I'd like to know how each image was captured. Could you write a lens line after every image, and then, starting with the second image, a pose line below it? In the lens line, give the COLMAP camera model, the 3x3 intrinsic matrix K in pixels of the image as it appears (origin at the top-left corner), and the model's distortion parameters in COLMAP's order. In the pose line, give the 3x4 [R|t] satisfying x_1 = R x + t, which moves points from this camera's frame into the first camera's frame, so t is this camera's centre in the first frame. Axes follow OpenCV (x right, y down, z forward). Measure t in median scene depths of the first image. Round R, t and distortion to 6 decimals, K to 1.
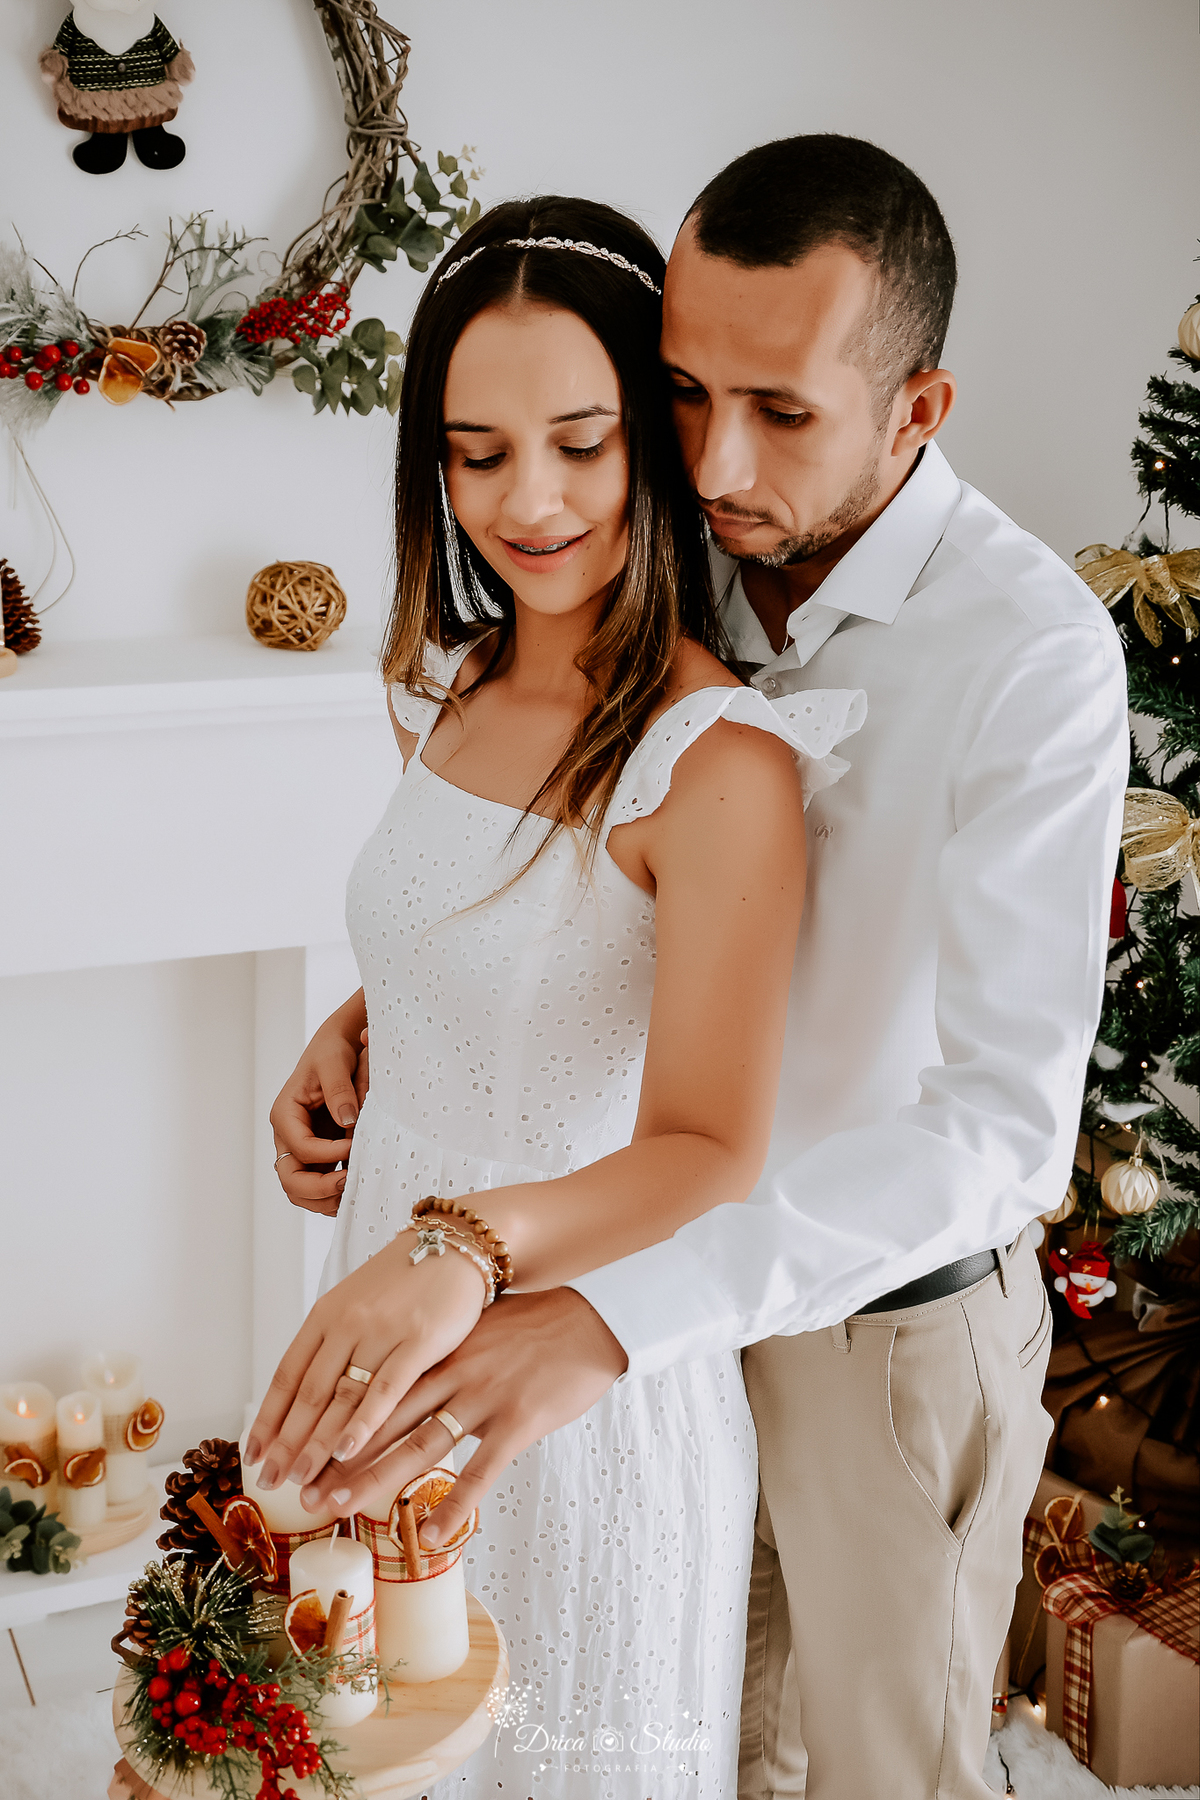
lens RADIAL K [[2790.6, 0, 558.0], [0, 2790.6, 948.7], [0, 0, 1]] dist [0.046277, 1.050476]
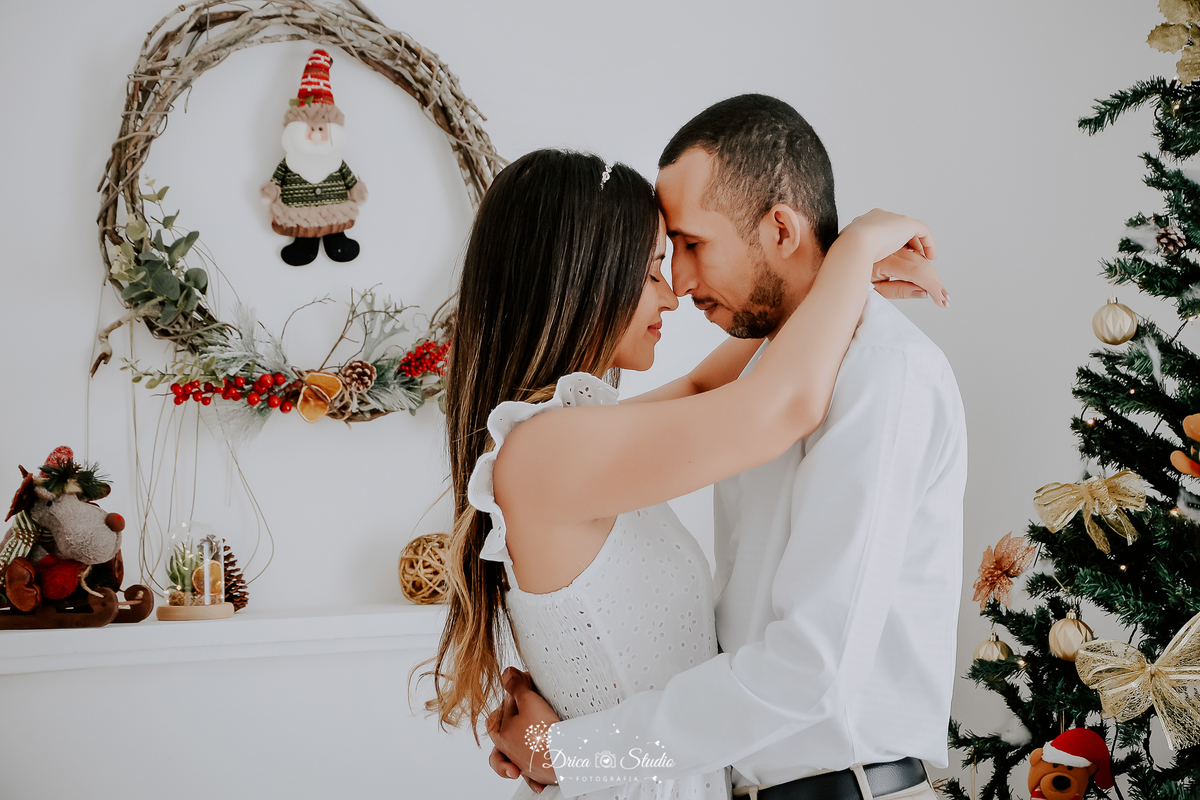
lens RADIAL K [[2674.8, 0, 580.5], [0, 2674.8, 393.0], [0, 0, 1]] dist [0.492608, 0.696311]
pose [[0.999135, -0.040748, 0.008343, -0.038001], [0.041251, 0.945051, -0.324311, 0.217331], [0.005330, 0.324375, 0.945914, -0.222425]]
